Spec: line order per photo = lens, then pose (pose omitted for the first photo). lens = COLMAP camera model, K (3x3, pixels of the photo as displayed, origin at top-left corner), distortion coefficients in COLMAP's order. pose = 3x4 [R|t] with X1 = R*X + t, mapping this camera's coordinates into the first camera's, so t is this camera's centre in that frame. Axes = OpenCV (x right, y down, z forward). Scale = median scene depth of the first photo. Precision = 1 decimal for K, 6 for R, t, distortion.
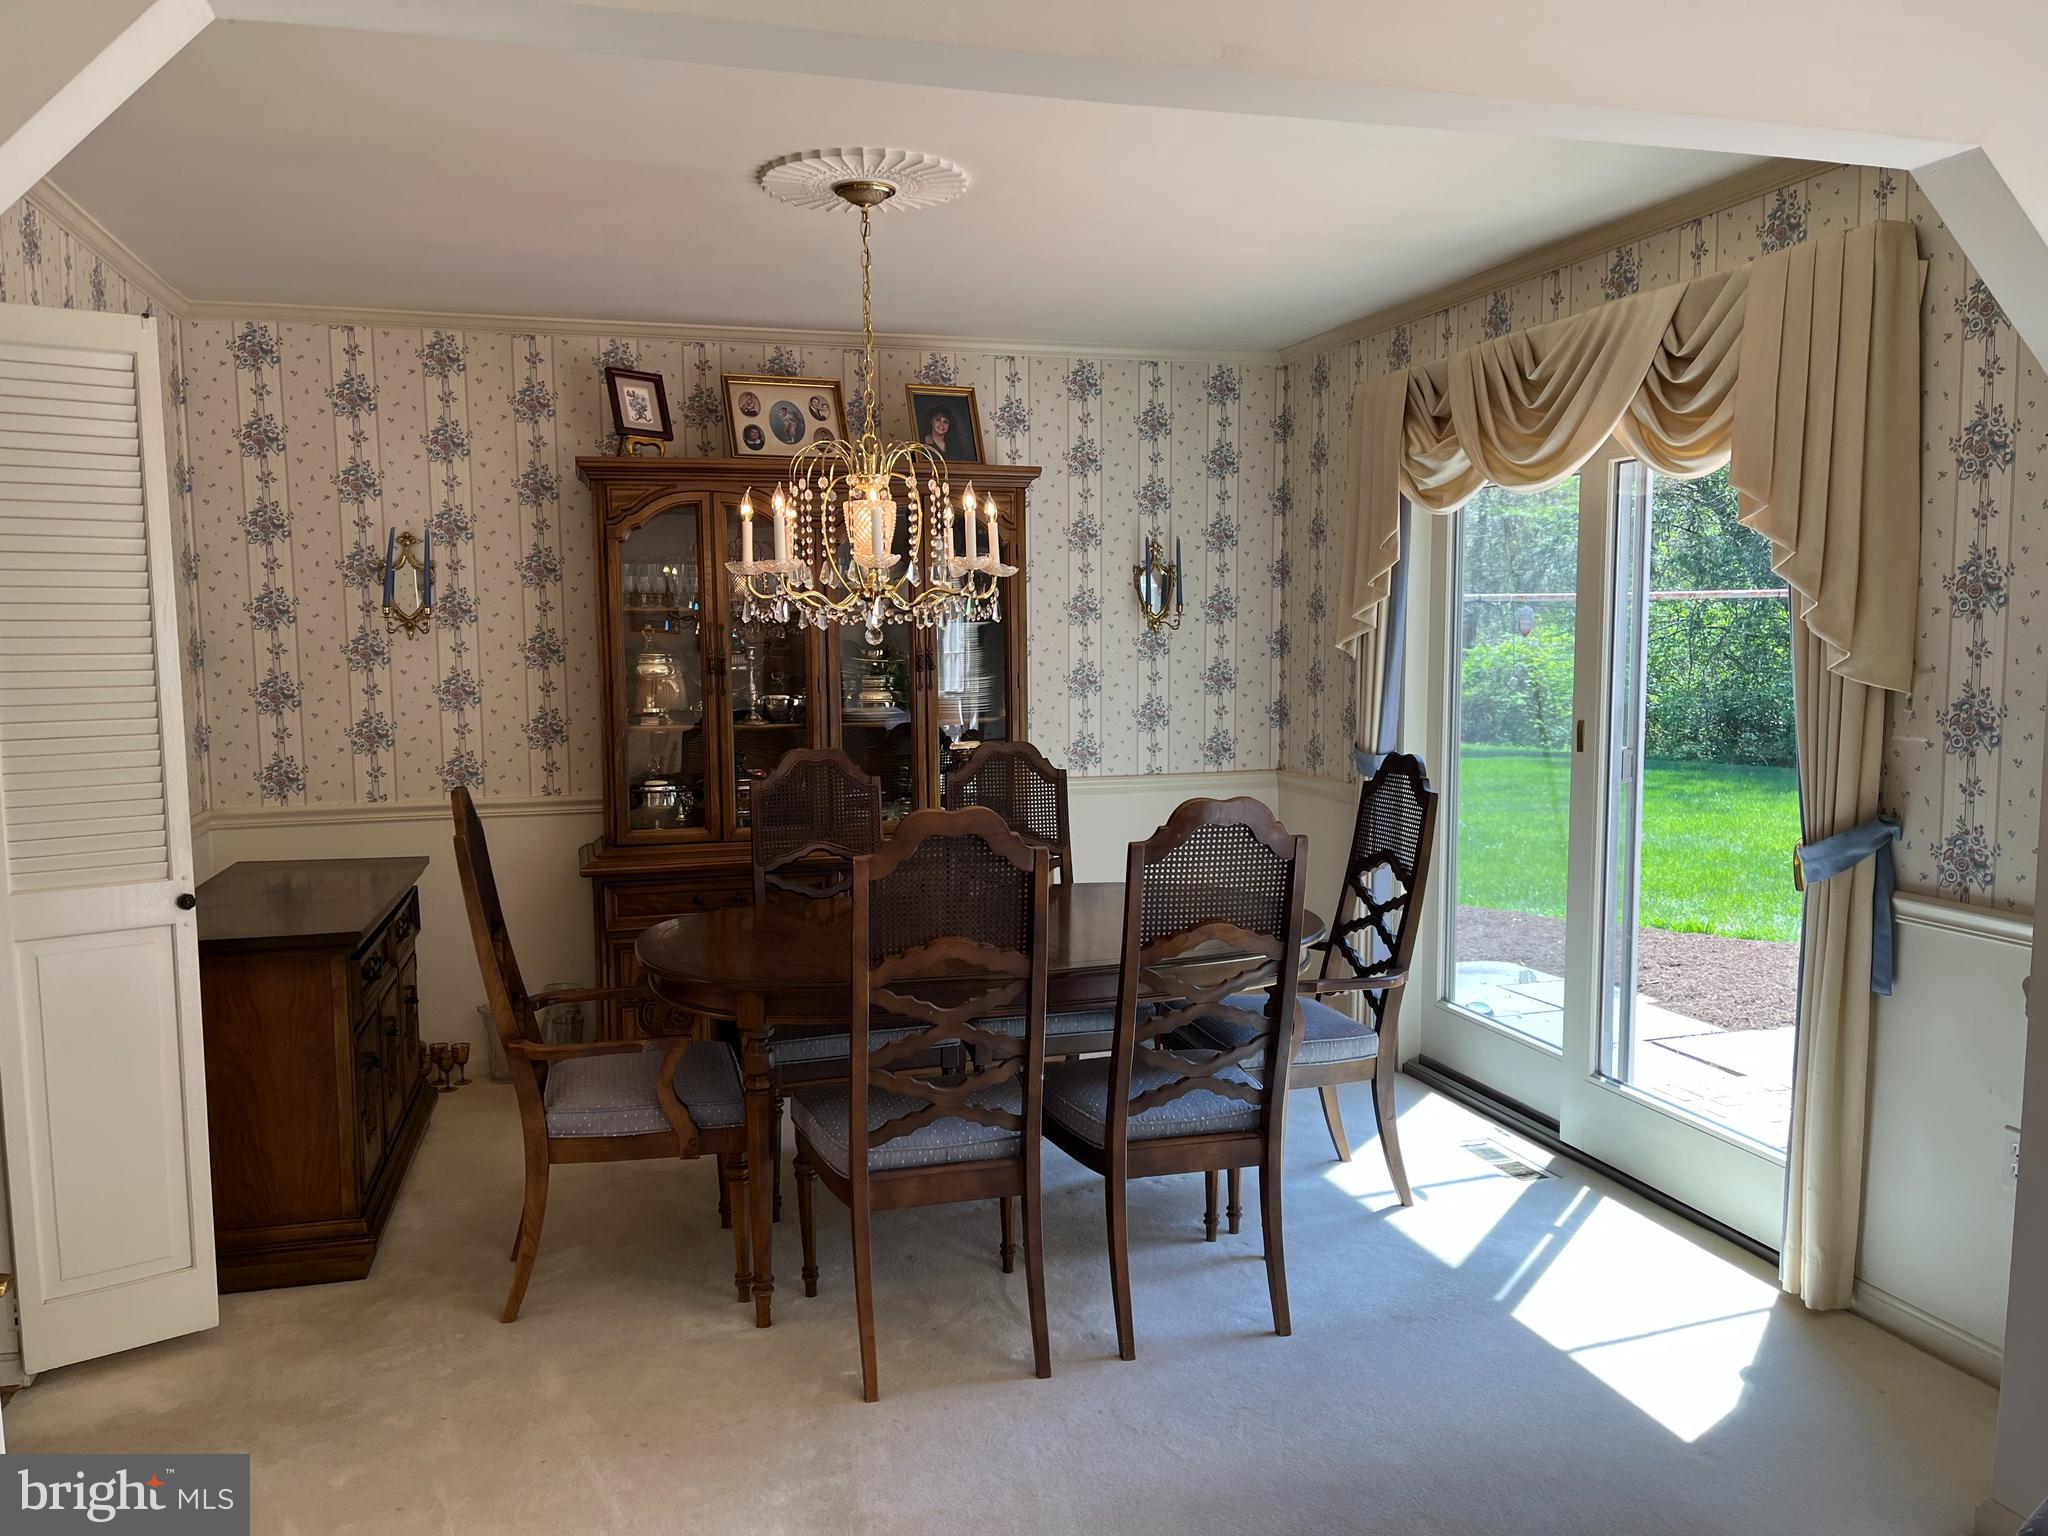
lens RADIAL K [[1518.7, 0, 1033.9], [0, 1518.7, 774.9], [0, 0, 1]] dist [0.084357, -0.111766]
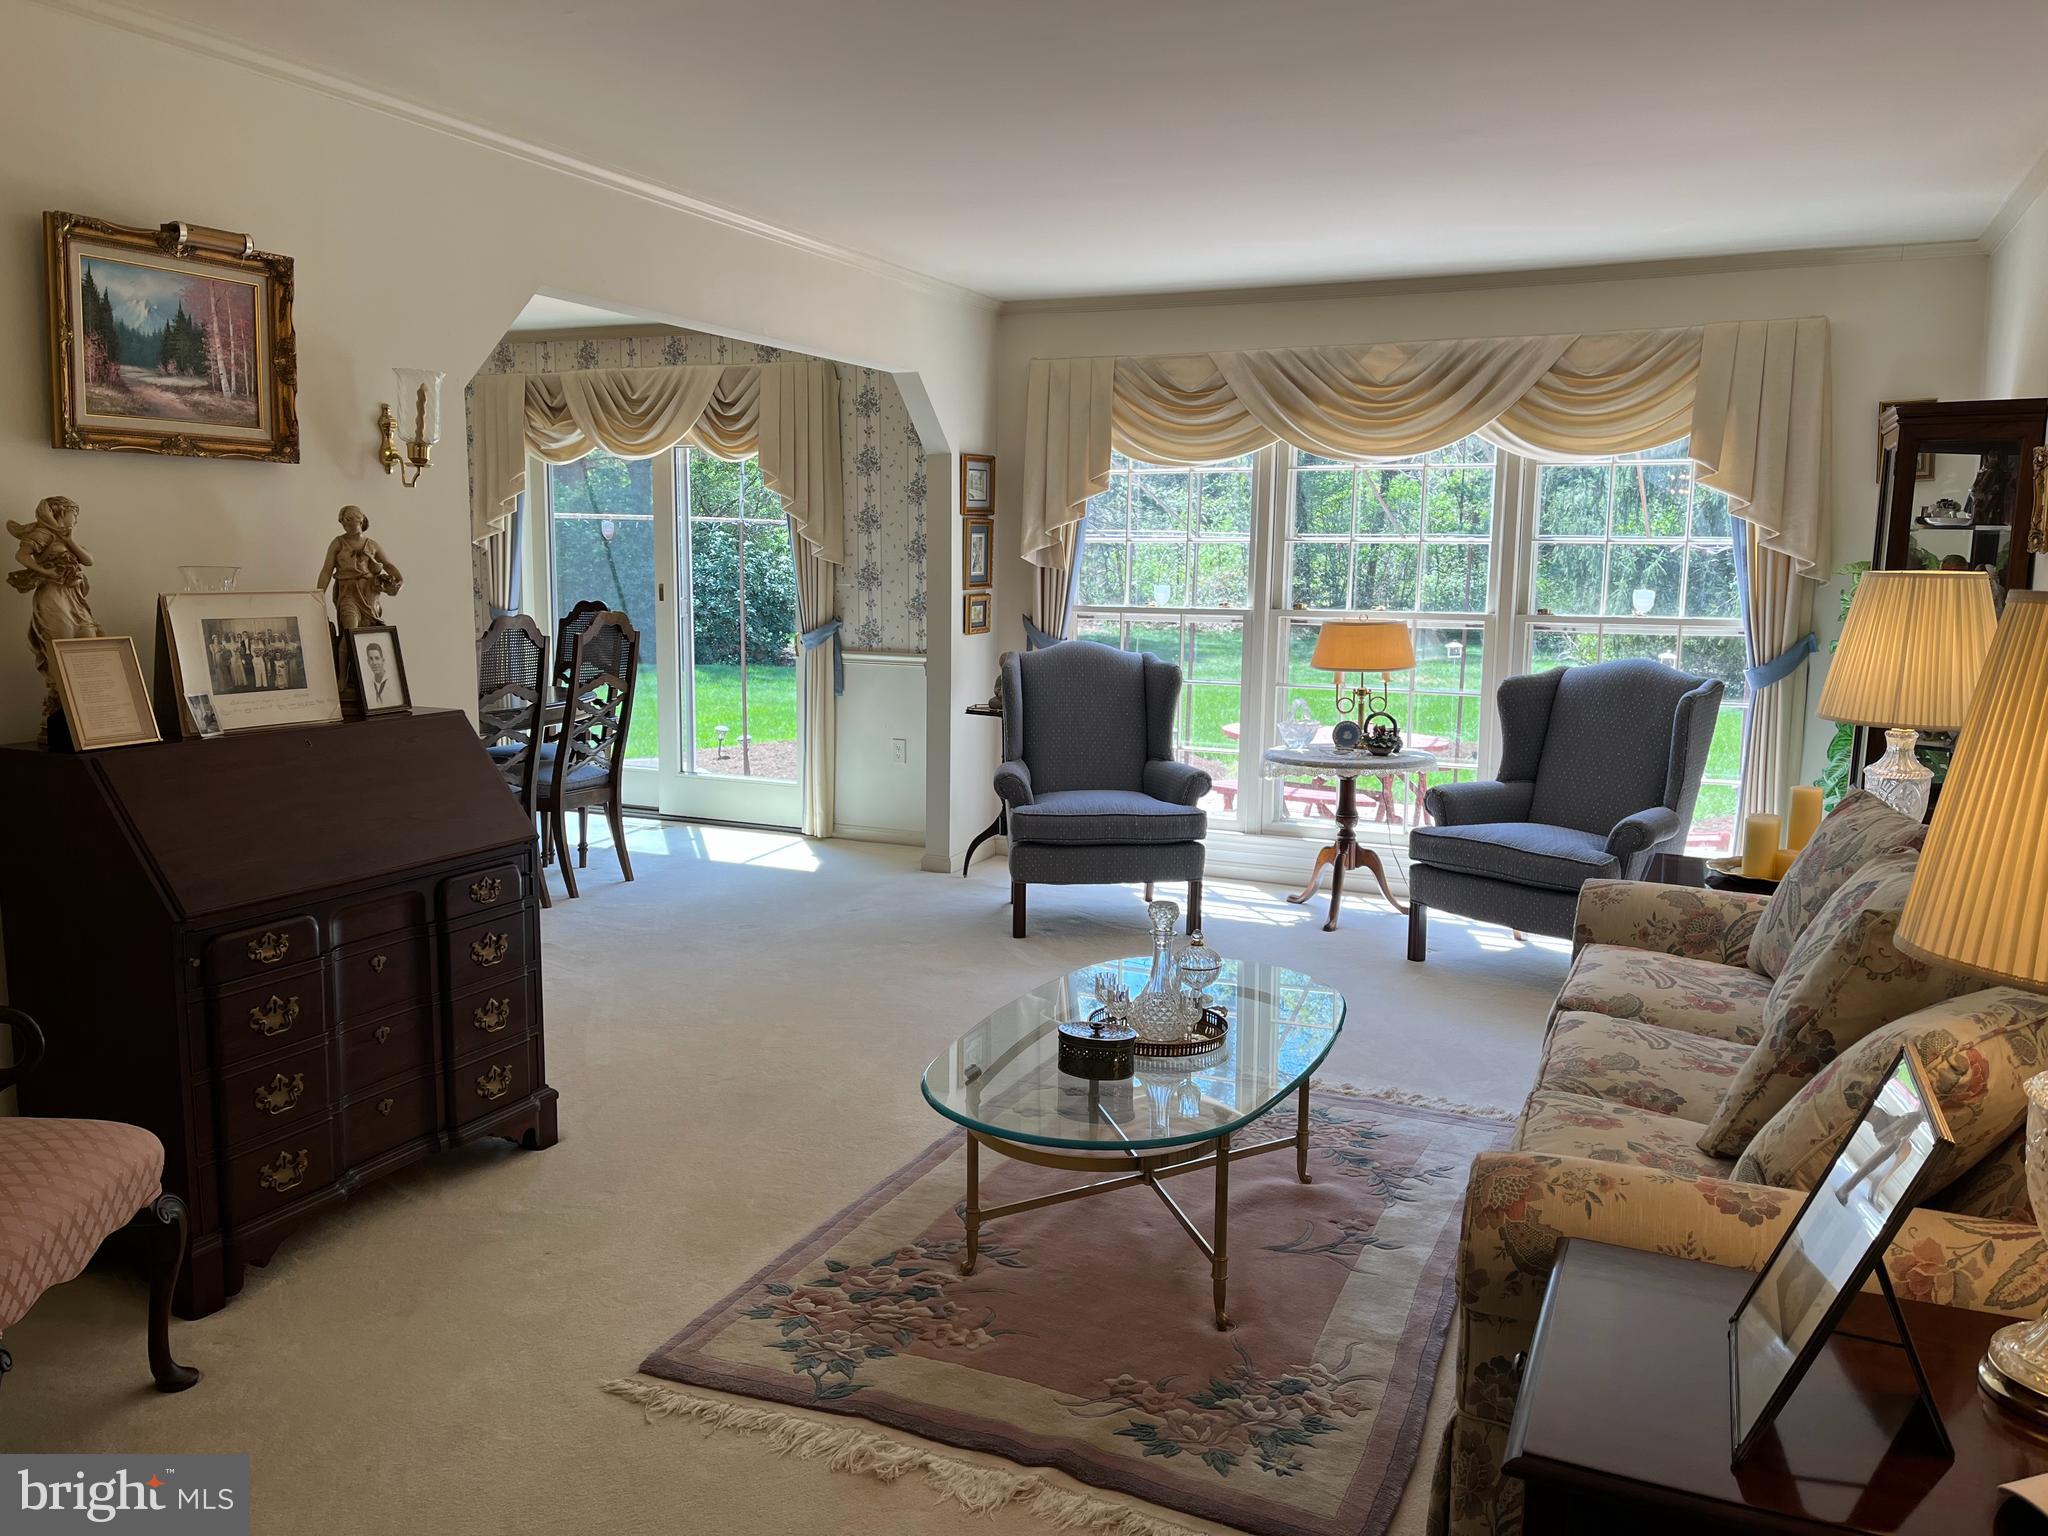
lens RADIAL K [[1518.7, 0, 1033.9], [0, 1518.7, 774.9], [0, 0, 1]] dist [0.084357, -0.111766]
pose [[0.642661, -0.092657, 0.760527, -1.011333], [0.057364, 0.995693, 0.072834, 0.109660], [-0.764000, -0.003181, 0.645209, -0.703011]]
